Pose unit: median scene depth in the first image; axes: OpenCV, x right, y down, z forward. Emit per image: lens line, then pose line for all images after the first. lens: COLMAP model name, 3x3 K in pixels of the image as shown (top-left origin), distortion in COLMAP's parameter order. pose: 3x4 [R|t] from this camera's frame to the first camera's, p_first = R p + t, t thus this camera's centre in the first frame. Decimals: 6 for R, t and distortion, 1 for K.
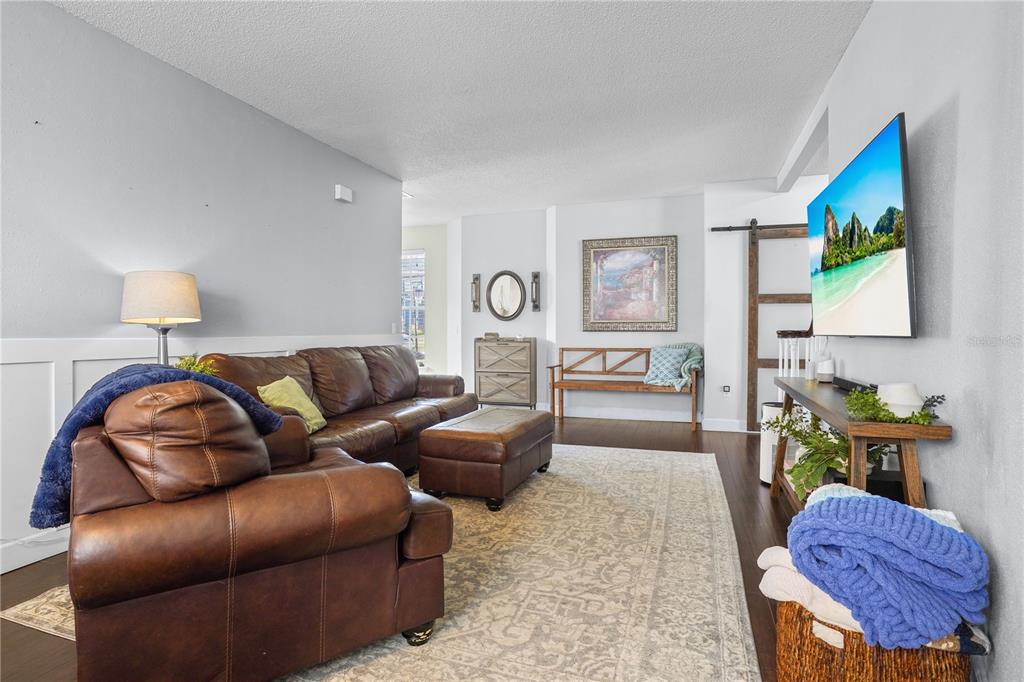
lens RADIAL K [[516.7, 0, 514.6], [0, 516.7, 316.4], [0, 0, 1]] dist [-0.079304, 0.031210]
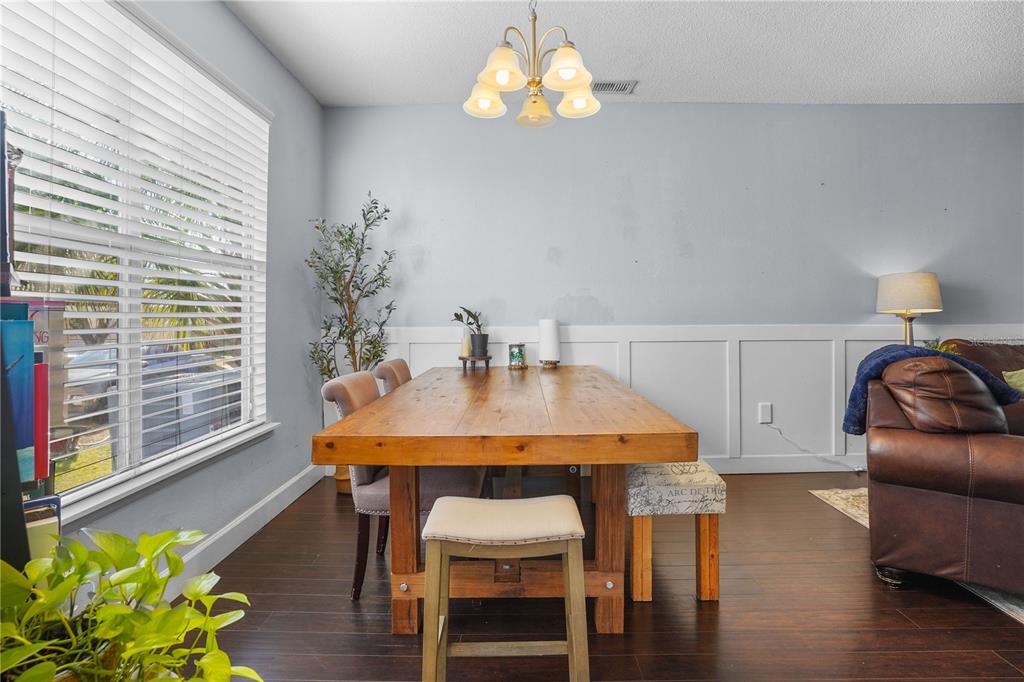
lens RADIAL K [[516.7, 0, 514.6], [0, 516.7, 316.4], [0, 0, 1]] dist [-0.079304, 0.031210]
pose [[0.303832, 0.000635, -0.952725, 0.374877], [0.032219, 0.999421, 0.010940, -0.048582], [0.952181, -0.034020, 0.303636, -0.649995]]
